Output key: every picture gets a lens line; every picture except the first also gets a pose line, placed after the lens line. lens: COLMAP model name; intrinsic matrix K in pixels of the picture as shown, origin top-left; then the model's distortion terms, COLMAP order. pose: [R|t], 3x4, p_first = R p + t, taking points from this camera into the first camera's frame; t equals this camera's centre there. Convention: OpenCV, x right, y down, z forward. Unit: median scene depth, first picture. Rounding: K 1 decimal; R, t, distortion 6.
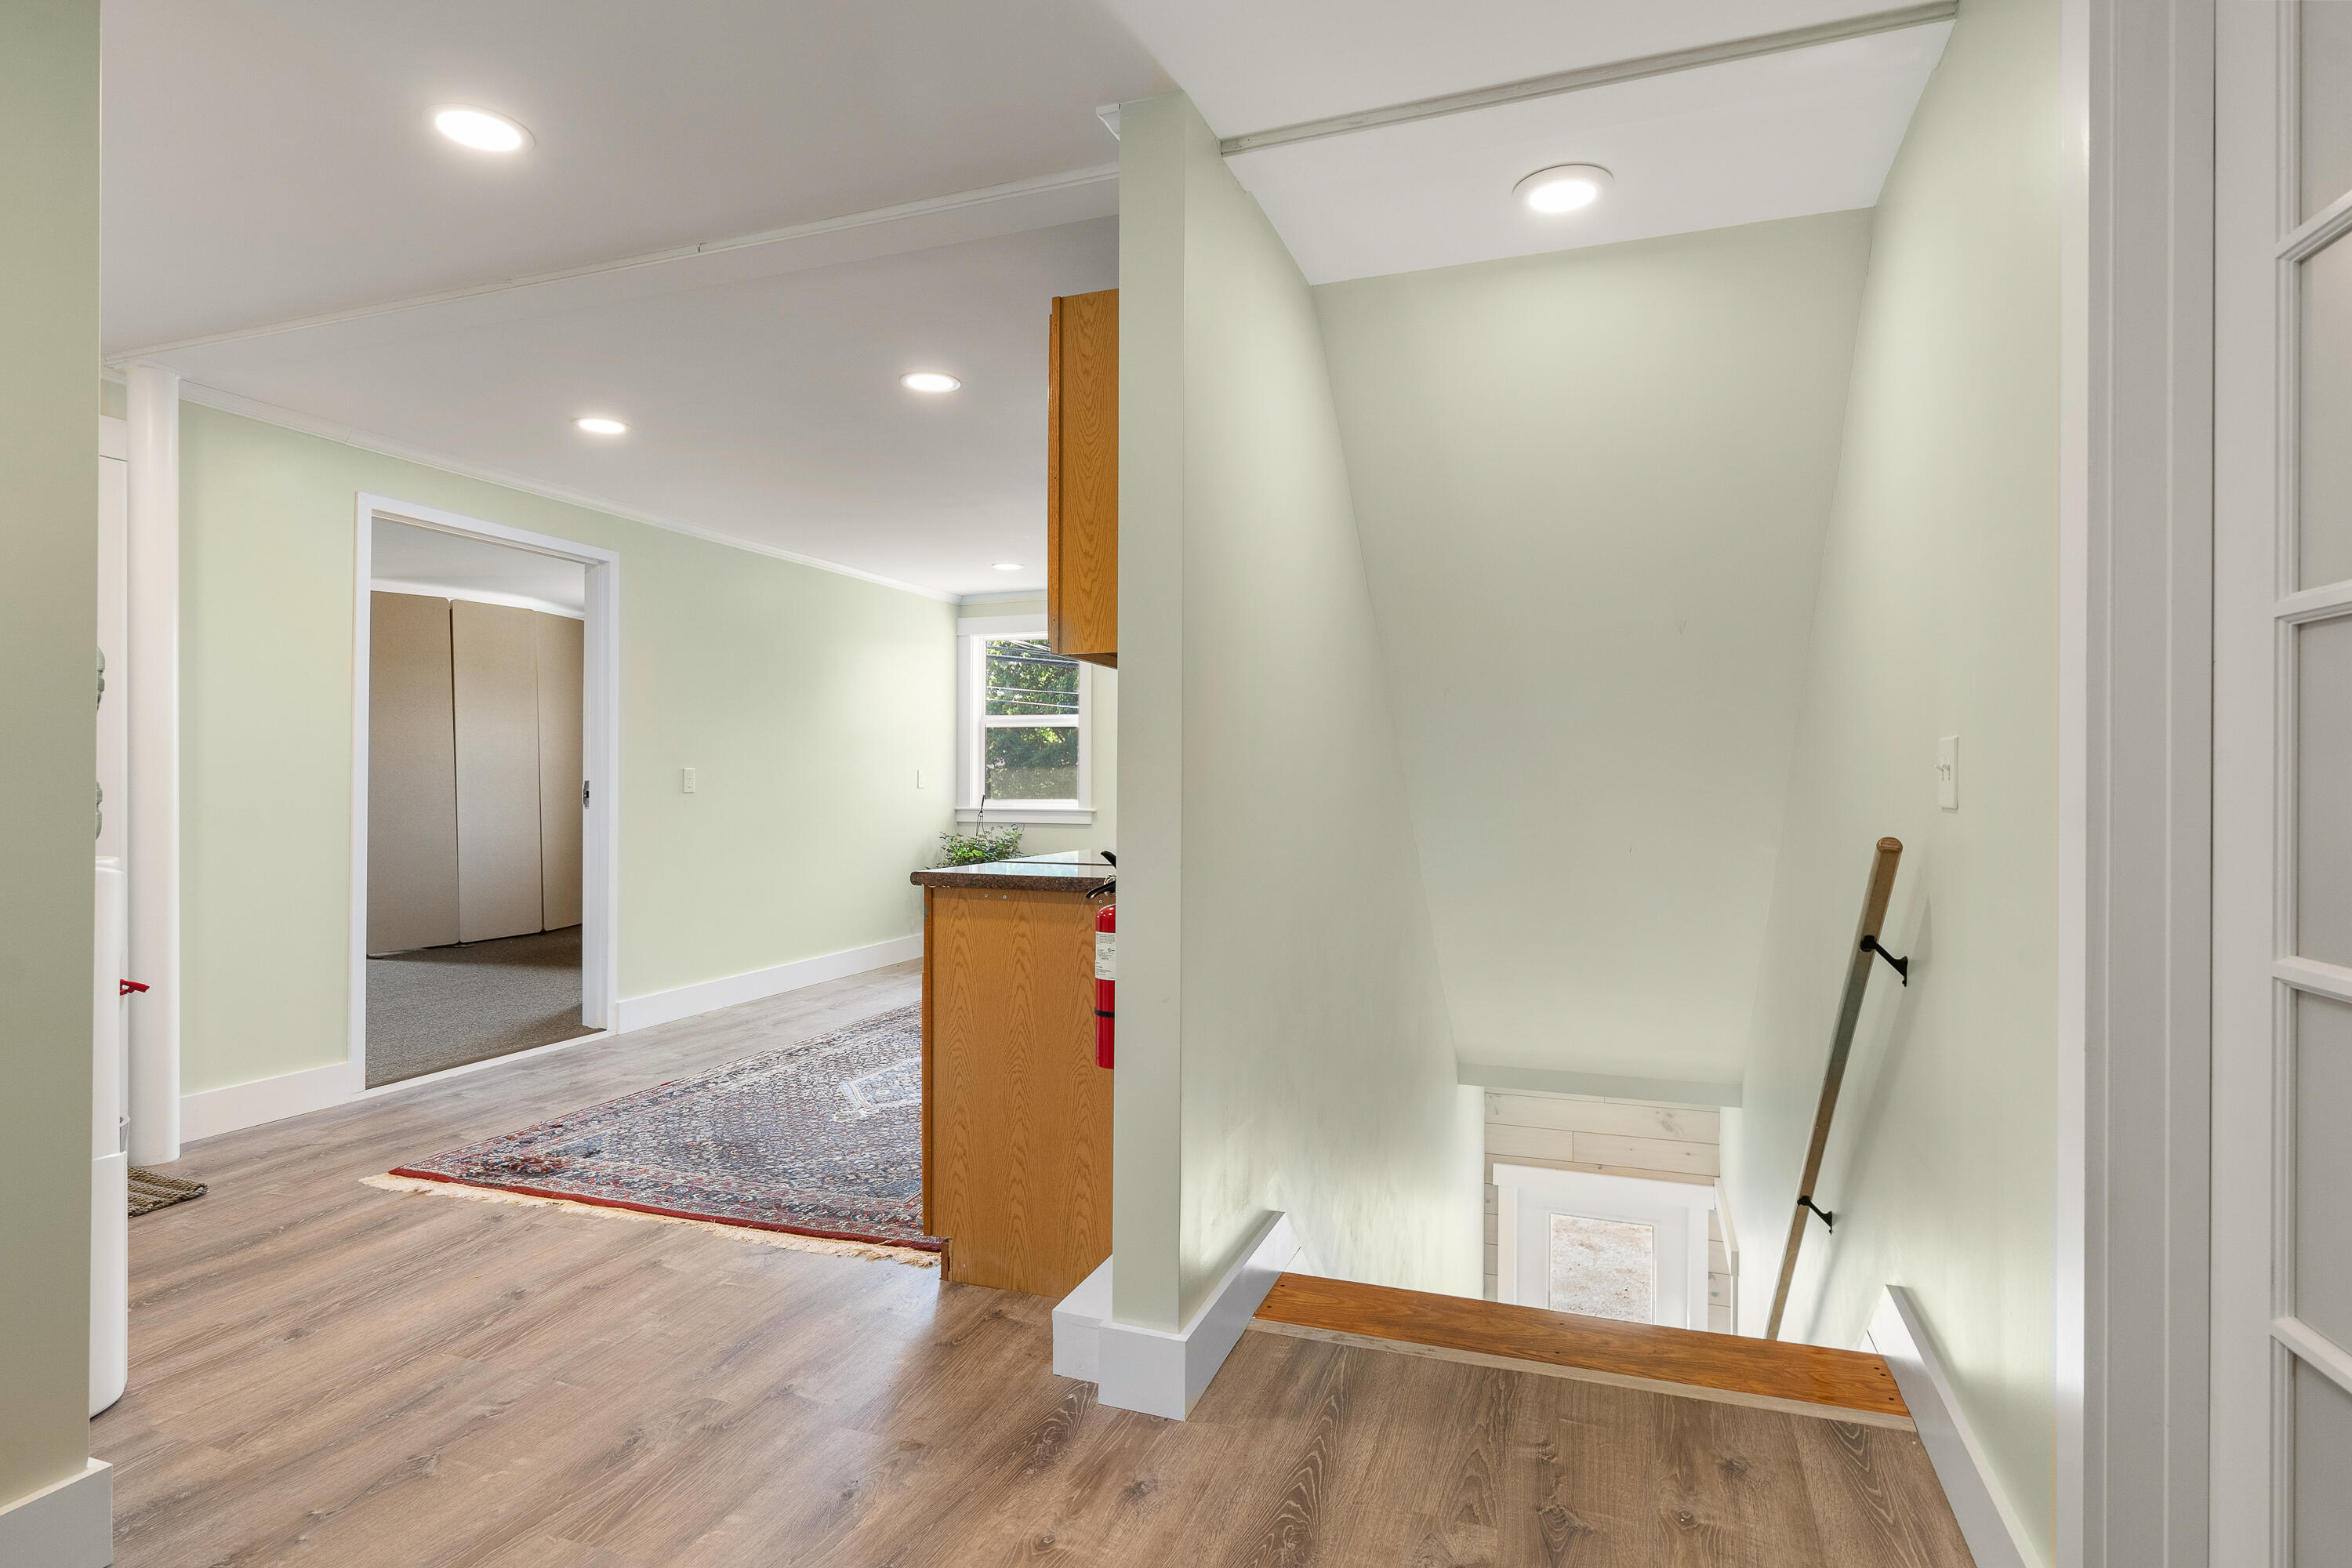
lens RADIAL K [[1228.2, 0, 1177.0], [0, 1228.2, 774.2], [0, 0, 1]] dist [0.001414, -0.000601]
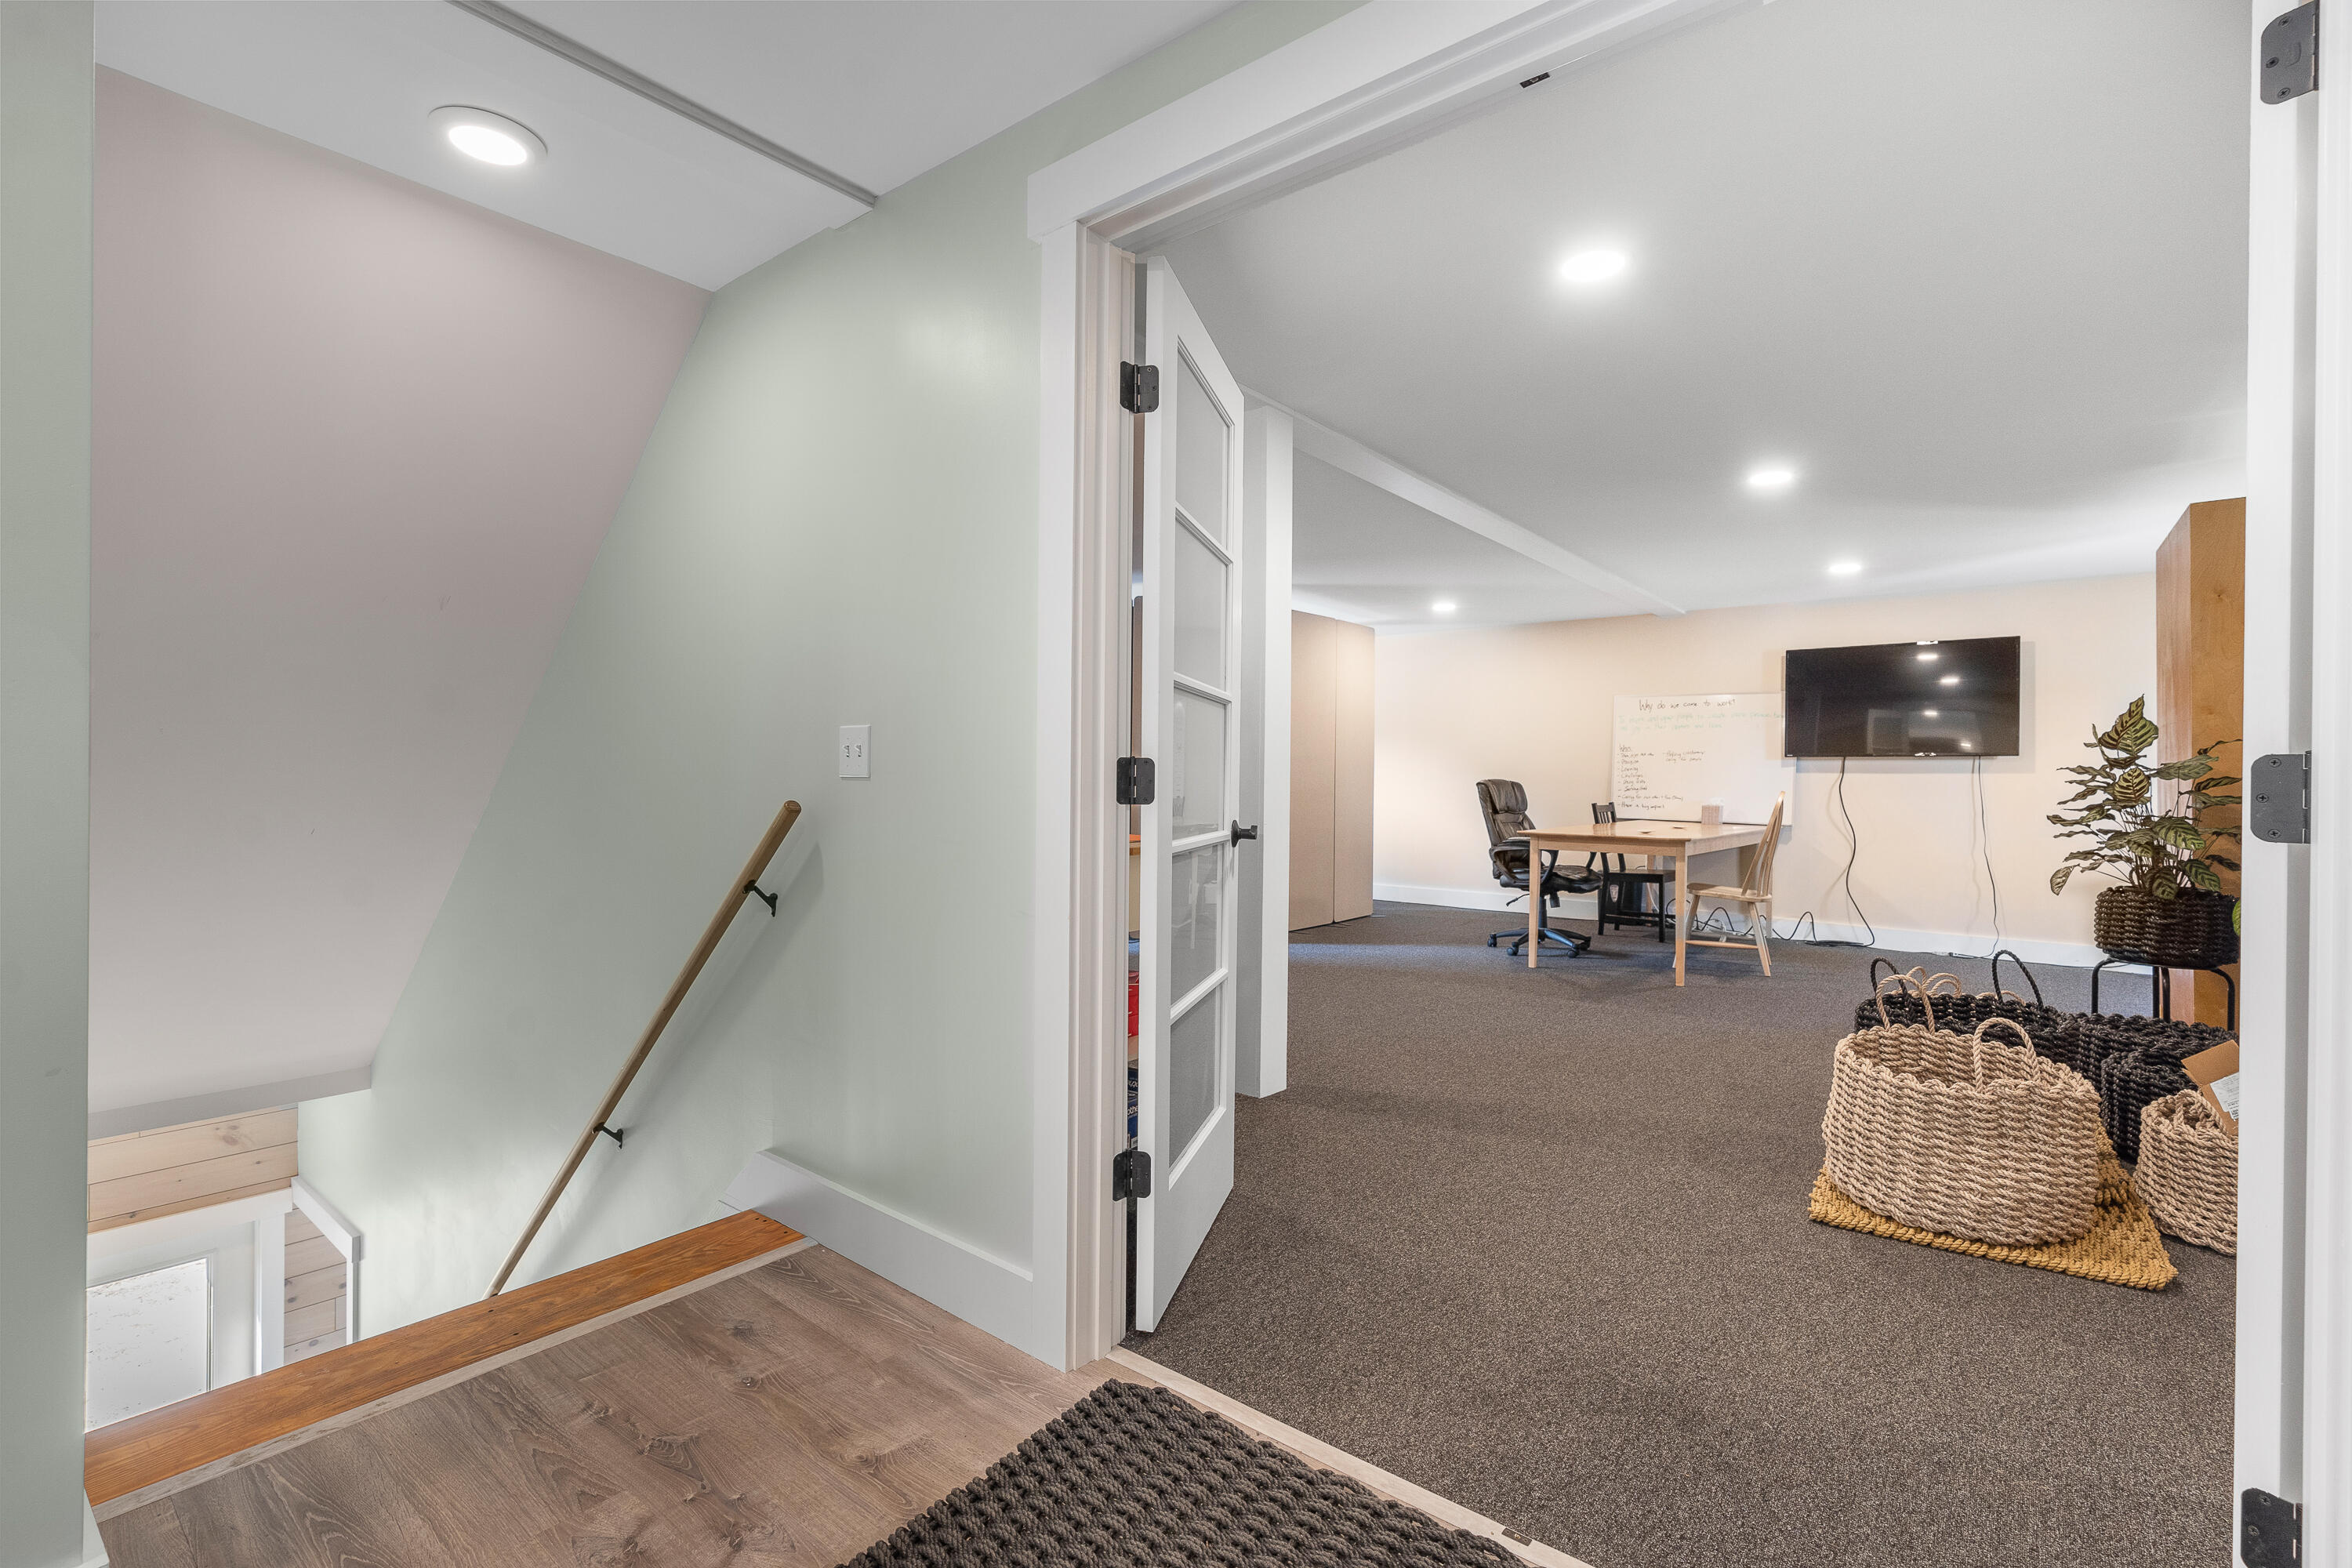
lens RADIAL K [[1074.1, 0, 1187.3], [0, 1074.1, 769.2], [0, 0, 1]] dist [-0.007374, 0.000412]
pose [[0.307805, 0.006683, 0.951426, -0.237952], [-0.013883, 0.999900, -0.002532, 0.010623], [-0.951348, -0.012430, 0.307867, 0.164269]]
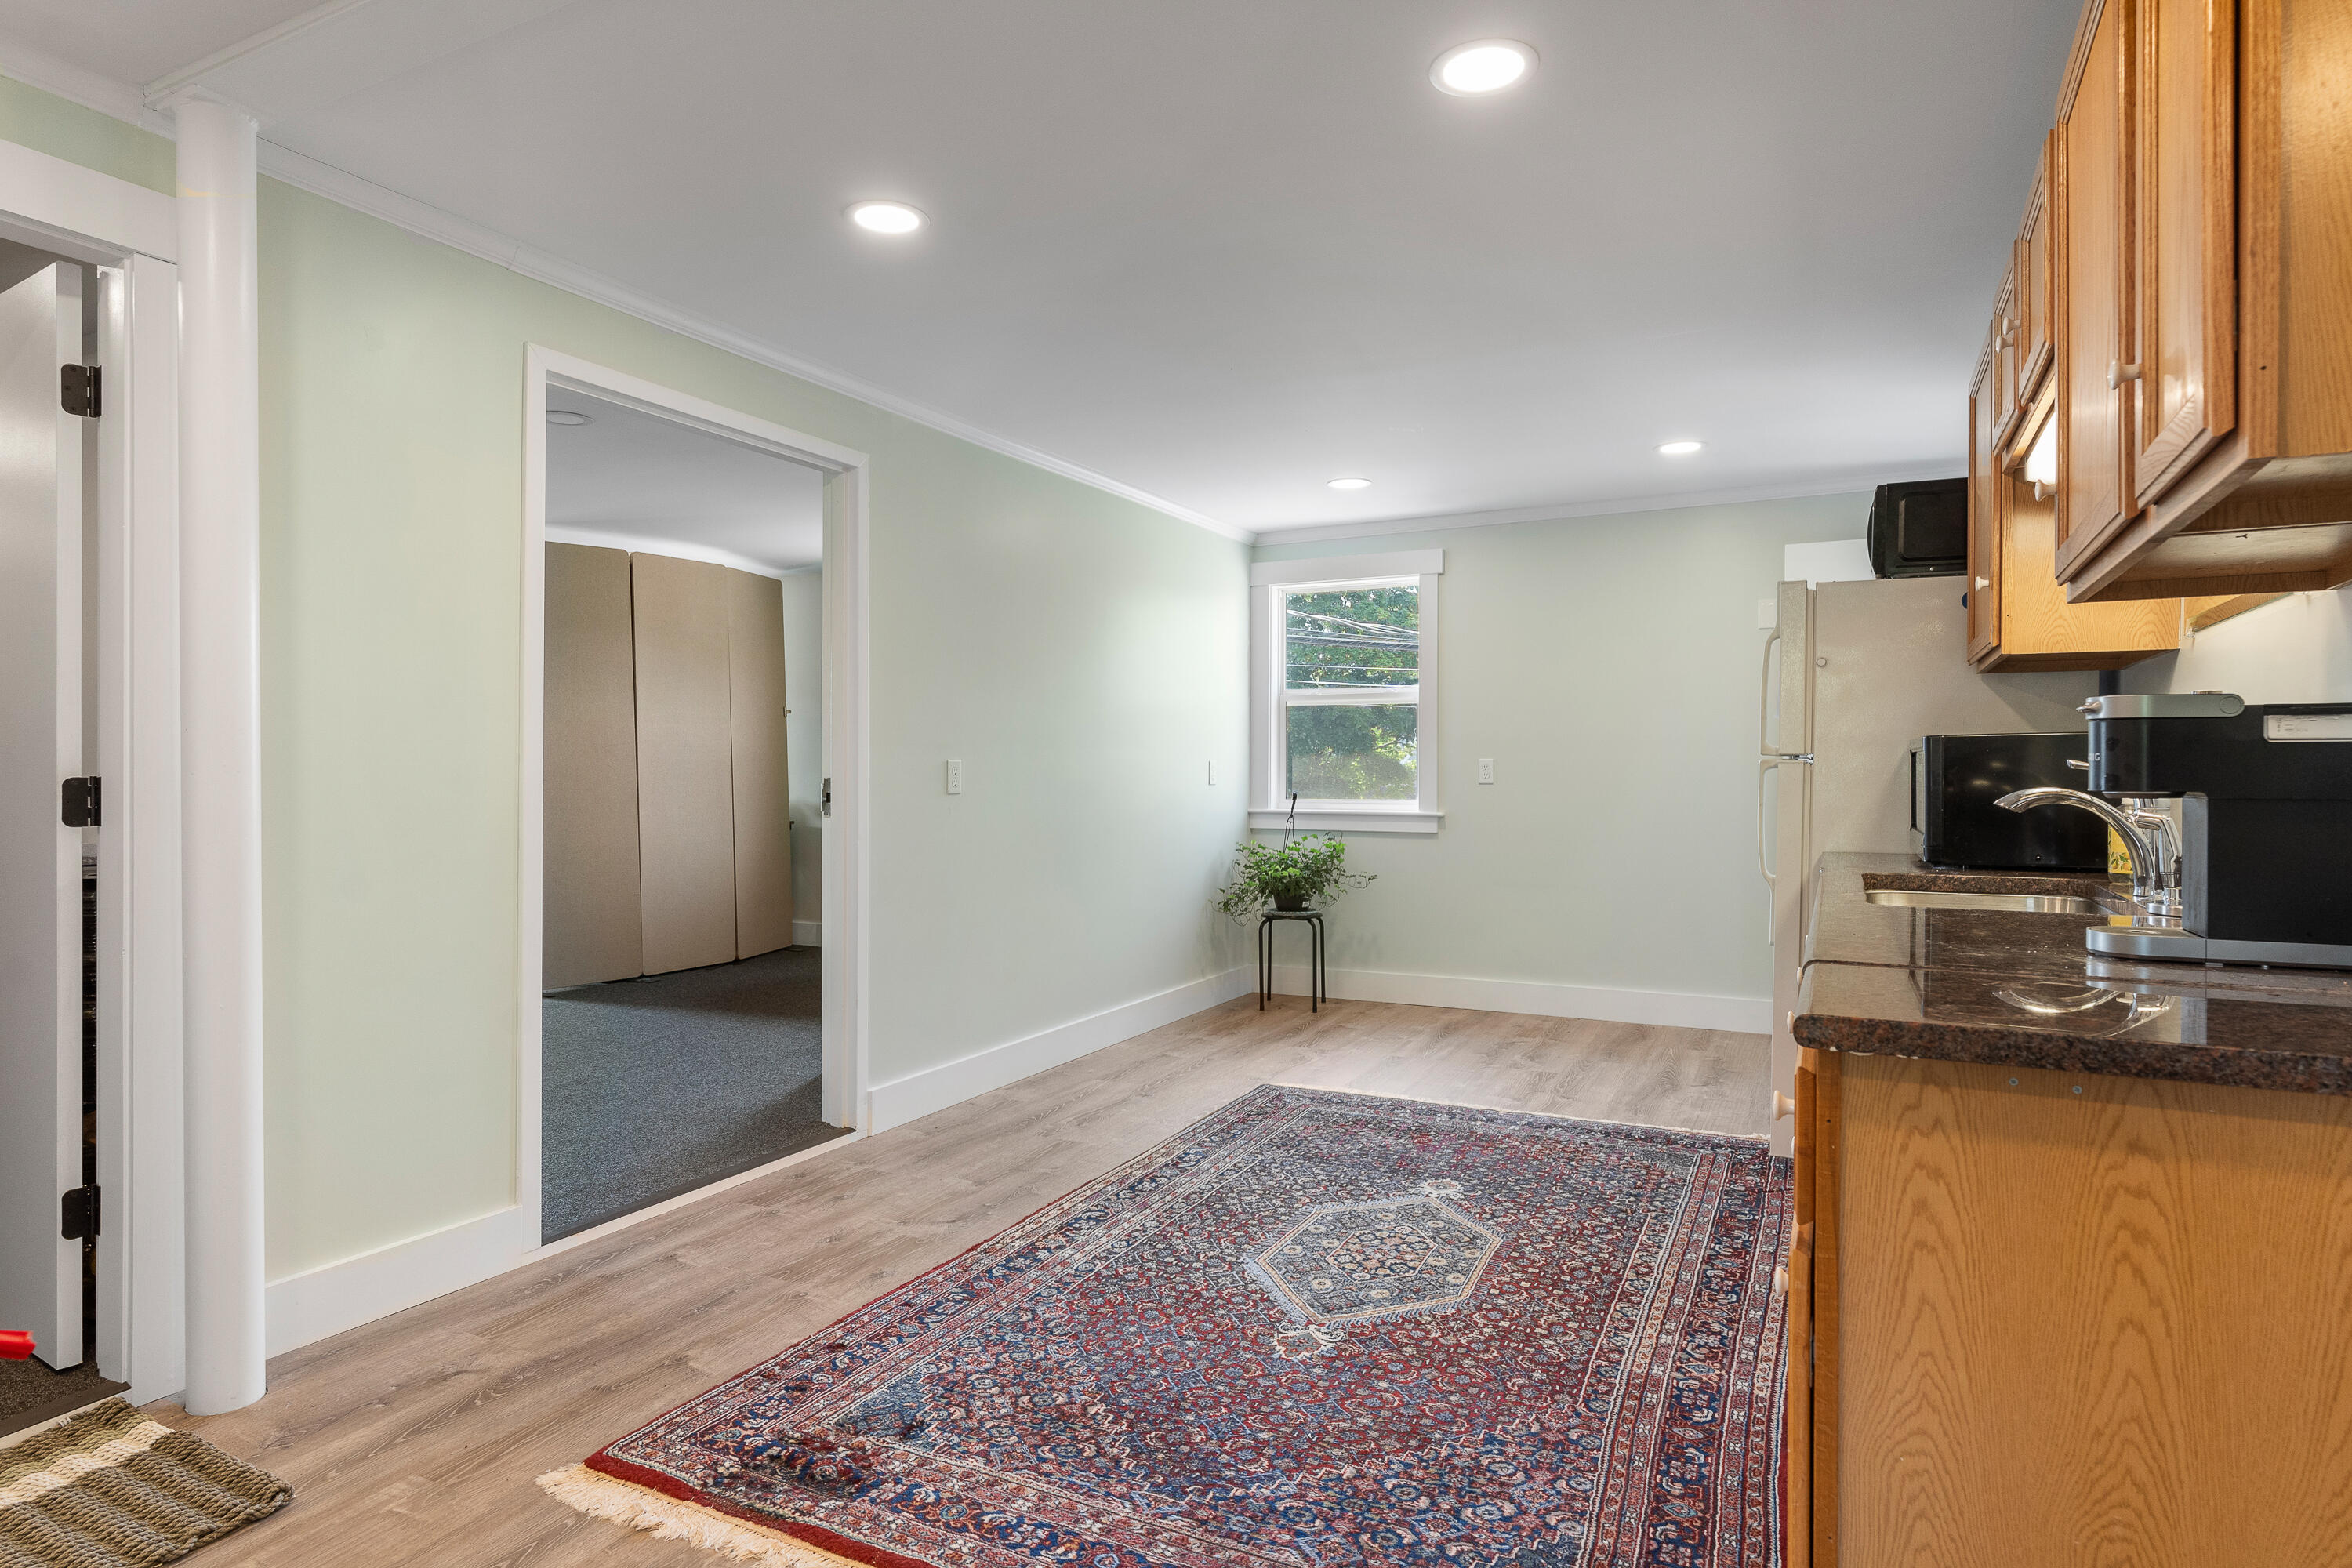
lens RADIAL K [[1284.6, 0, 1166.1], [0, 1284.6, 770.2], [0, 0, 1]] dist [-0.001834, 0.003021]
pose [[0.992429, -0.001780, -0.122810, -0.298998], [0.002382, 0.999986, 0.004756, -0.003580], [0.122799, -0.005012, 0.992419, 0.441282]]
